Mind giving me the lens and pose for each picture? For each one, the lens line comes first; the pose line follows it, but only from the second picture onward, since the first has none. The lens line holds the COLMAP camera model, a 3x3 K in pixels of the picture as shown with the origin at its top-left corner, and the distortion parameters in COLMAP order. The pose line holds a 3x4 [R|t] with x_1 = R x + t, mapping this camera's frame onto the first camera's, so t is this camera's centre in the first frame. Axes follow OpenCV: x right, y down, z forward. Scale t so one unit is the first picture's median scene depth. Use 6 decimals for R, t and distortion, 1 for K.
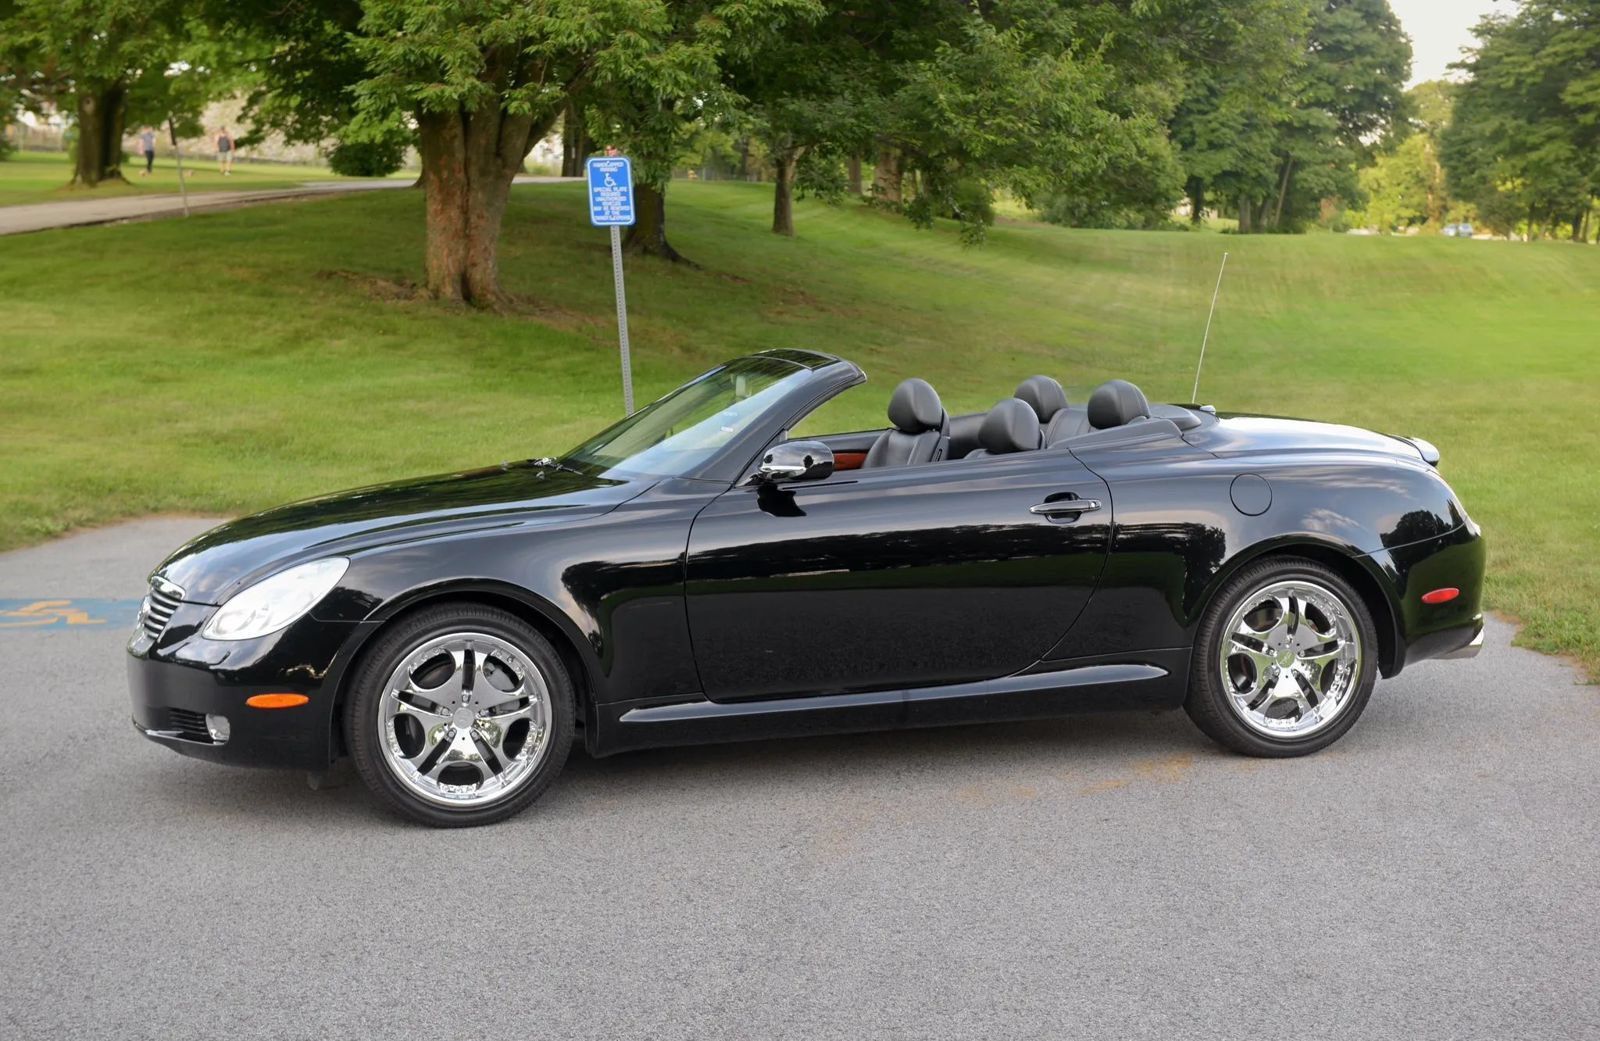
lens RADIAL K [[2491.9, 0, 776.8], [0, 2491.9, 555.4], [0, 0, 1]] dist [0.047314, 0.000000]
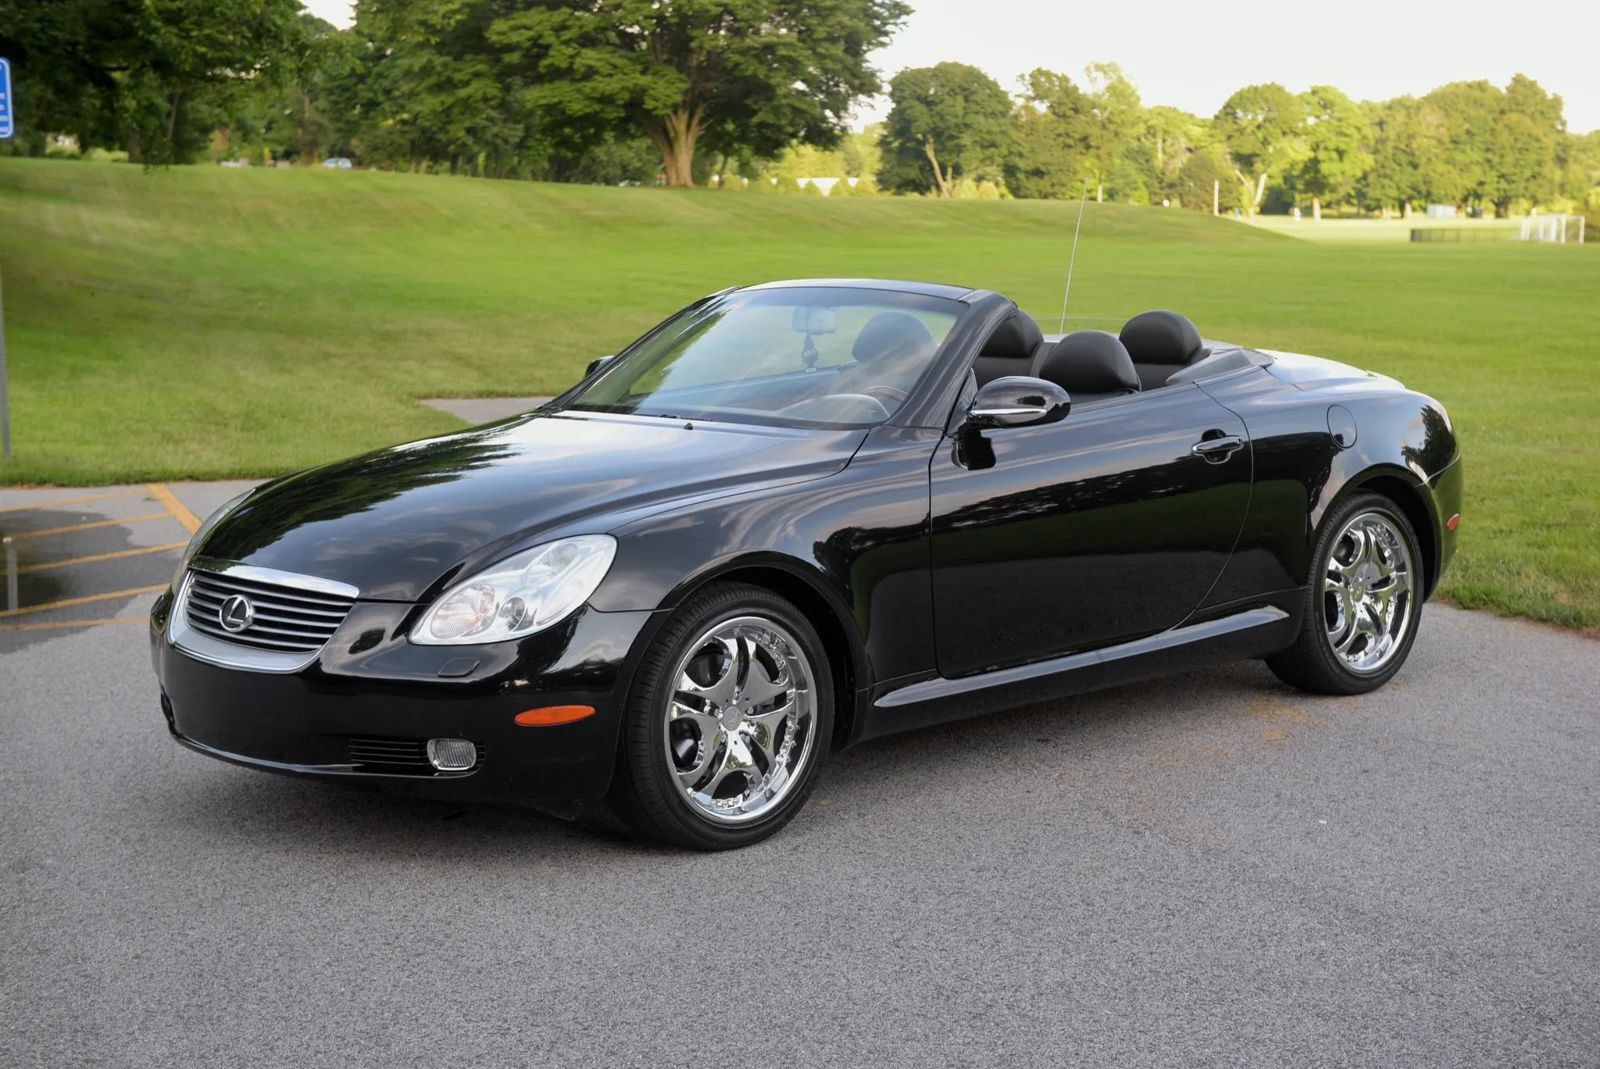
lens RADIAL K [[2556.4, 0, 796.3], [0, 2556.4, 534.8], [0, 0, 1]] dist [0.026649, 0.000000]
pose [[0.897414, -0.047294, 0.438648, -0.155956], [0.040903, 0.998874, 0.024015, -0.005301], [-0.439290, -0.003610, 0.898338, 0.070851]]
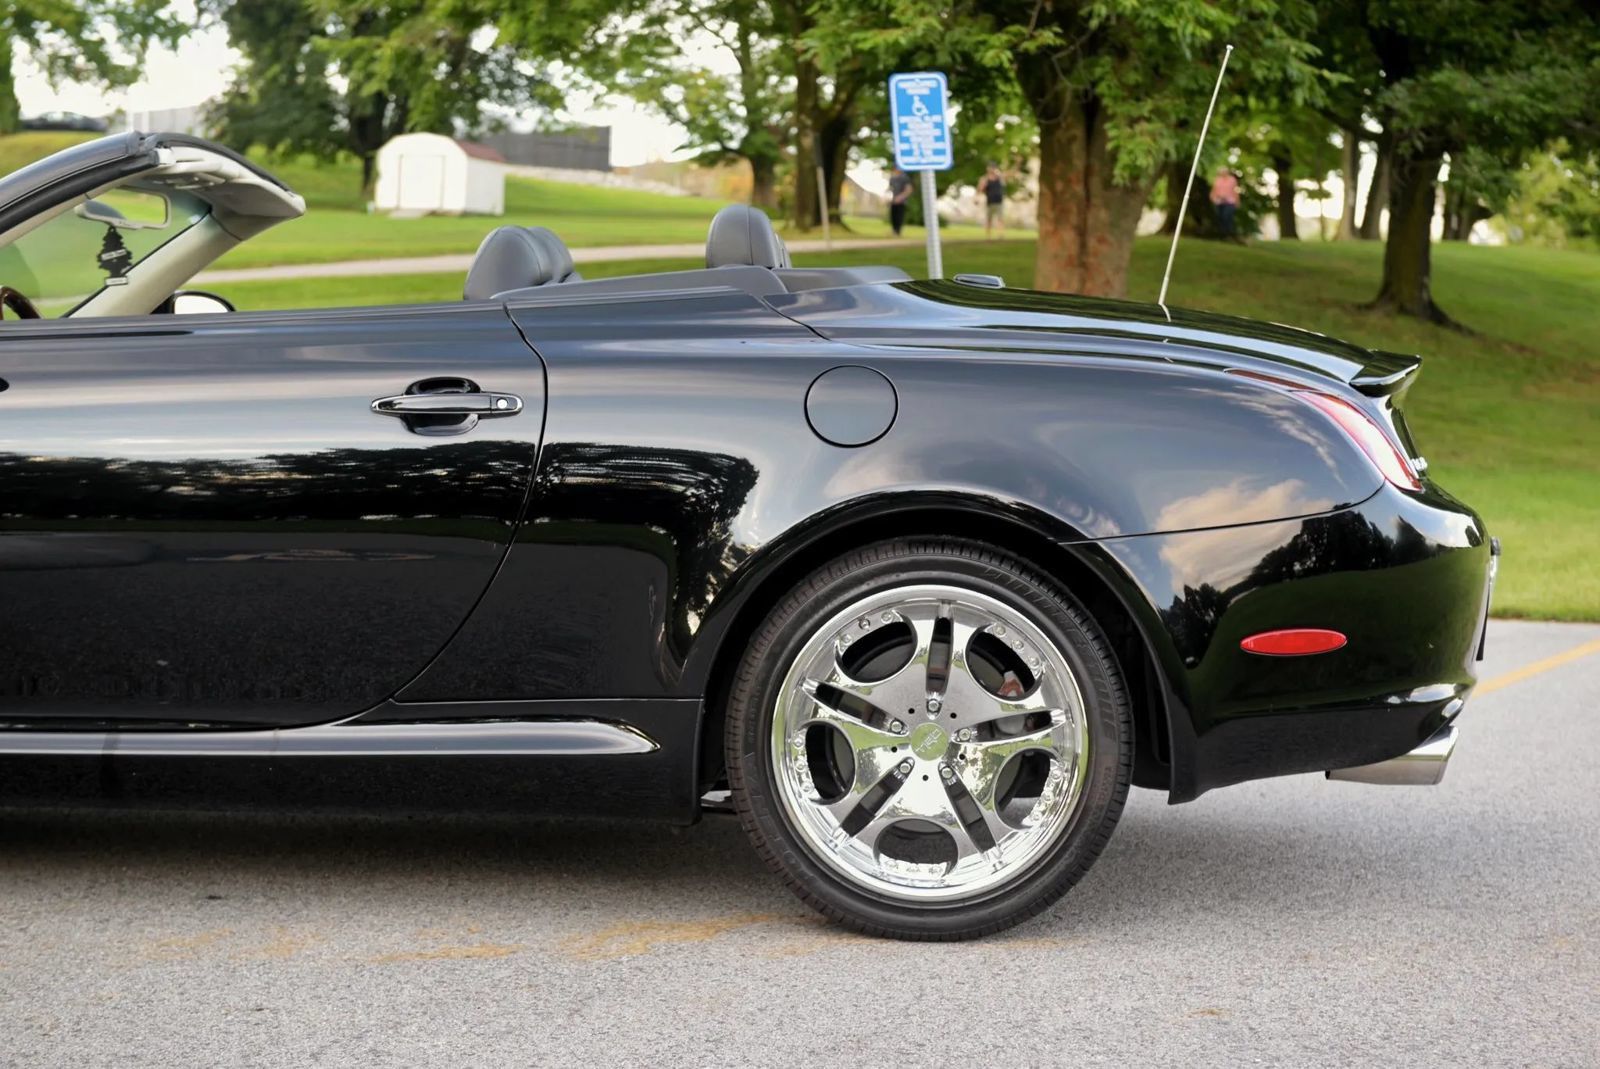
lens RADIAL K [[2916.1, 0, 800.6], [0, 2916.1, 540.9], [0, 0, 1]] dist [0.007343, 0.000000]
pose [[0.944483, 0.051374, -0.324518, 0.132429], [-0.070310, 0.996423, -0.046889, 0.011012], [0.320948, 0.067103, 0.944717, 0.157263]]
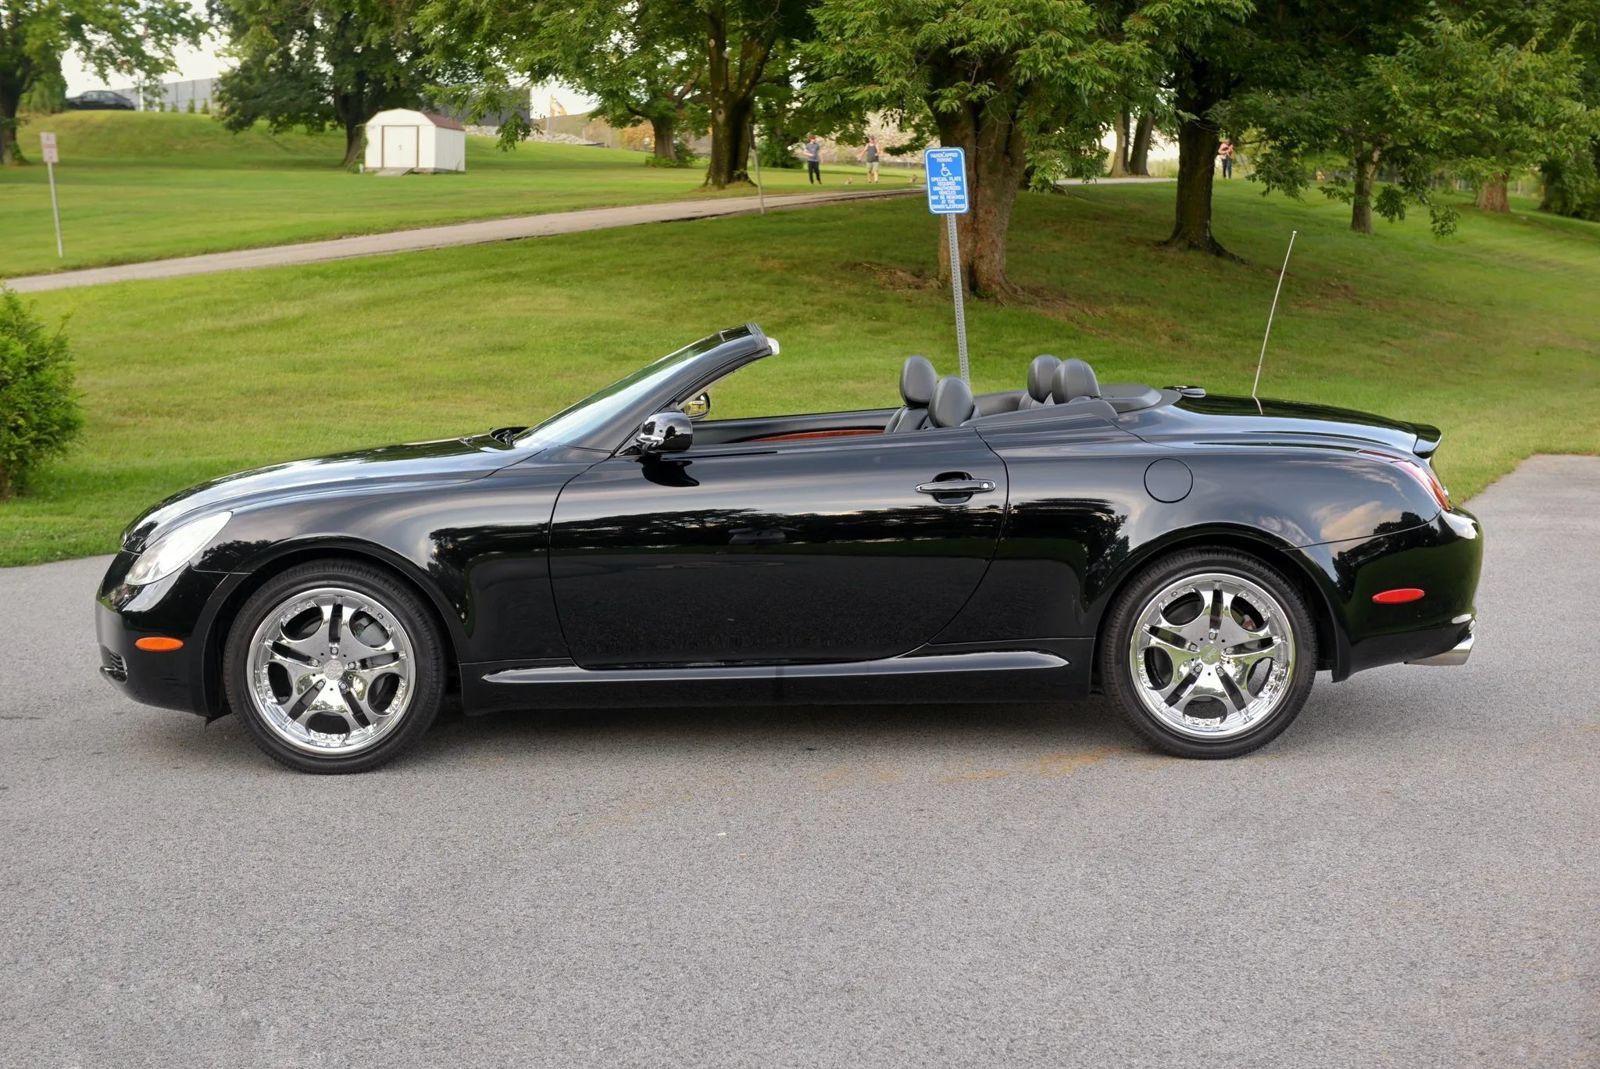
lens RADIAL K [[2315.0, 0, 790.9], [0, 2315.0, 527.4], [0, 0, 1]] dist [0.040109, 0.000000]
pose [[0.961712, 0.036504, -0.271619, 0.103930], [-0.037104, 0.999307, 0.002928, -0.001330], [0.271538, 0.007262, 0.962400, 0.038629]]
